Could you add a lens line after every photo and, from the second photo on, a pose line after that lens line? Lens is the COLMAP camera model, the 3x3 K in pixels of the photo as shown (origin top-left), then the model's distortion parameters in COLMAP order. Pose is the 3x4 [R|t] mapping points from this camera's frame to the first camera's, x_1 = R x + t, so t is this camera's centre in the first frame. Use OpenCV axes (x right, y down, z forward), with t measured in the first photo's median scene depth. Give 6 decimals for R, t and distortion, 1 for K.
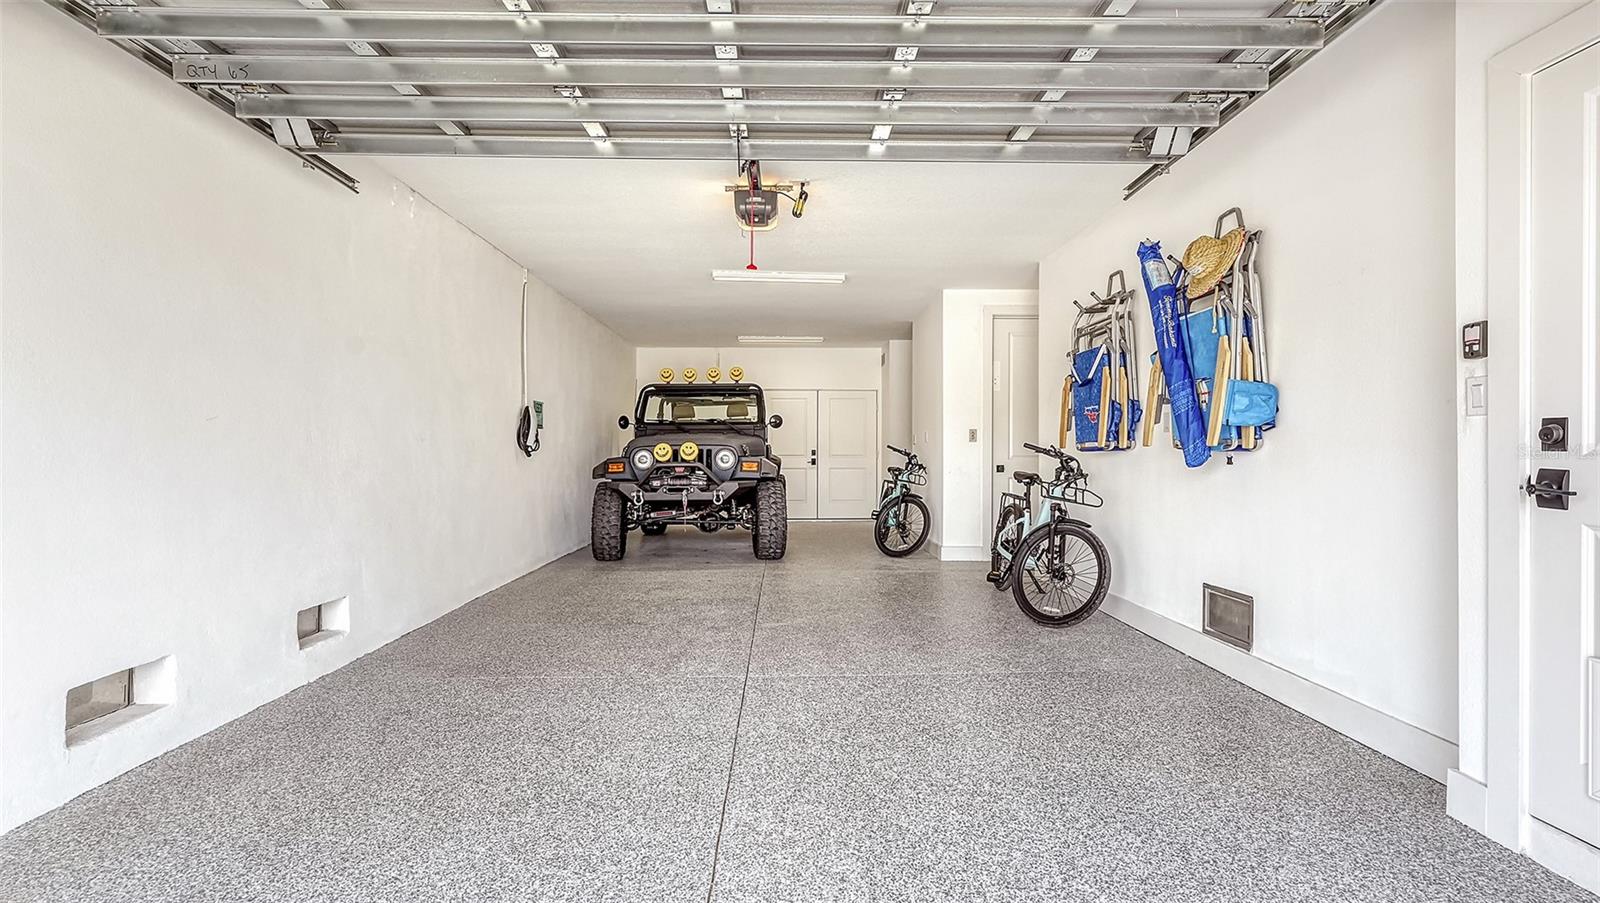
lens RADIAL K [[741.5, 0, 801.5], [0, 741.5, 451.4], [0, 0, 1]] dist [-0.001058, 0.000993]
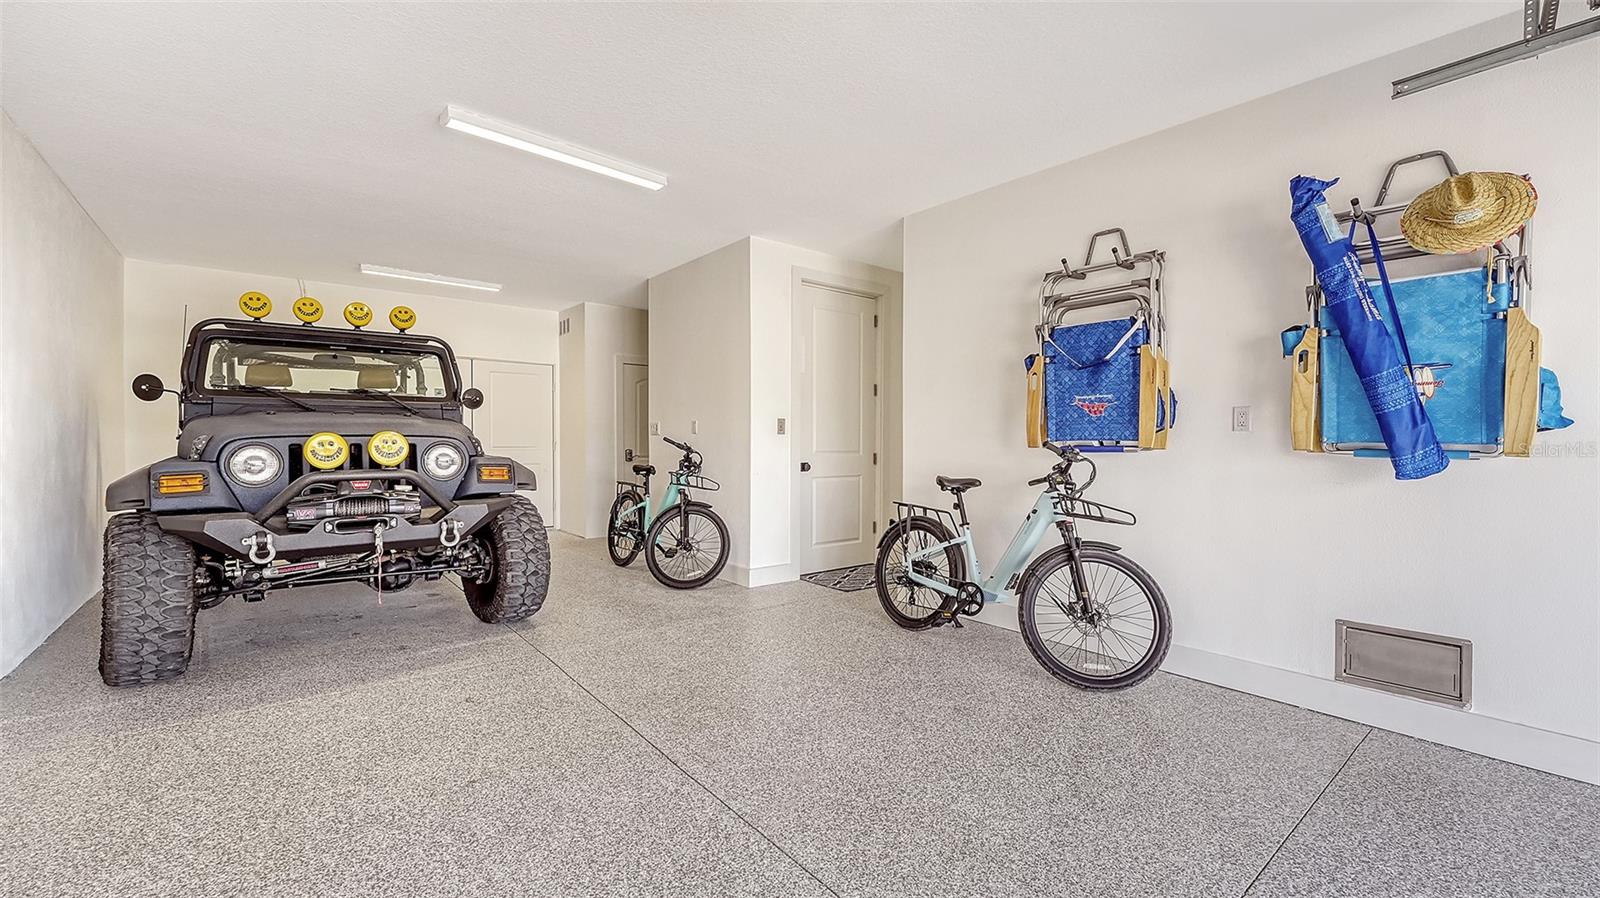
lens RADIAL K [[655.3, 0, 798.7], [0, 655.3, 452.3], [0, 0, 1]] dist [-0.004137, 0.000073]
pose [[0.785994, -0.008277, 0.618178, -0.201765], [-0.007159, 0.999721, 0.022489, -0.009405], [-0.618192, -0.022102, 0.785716, 0.452845]]
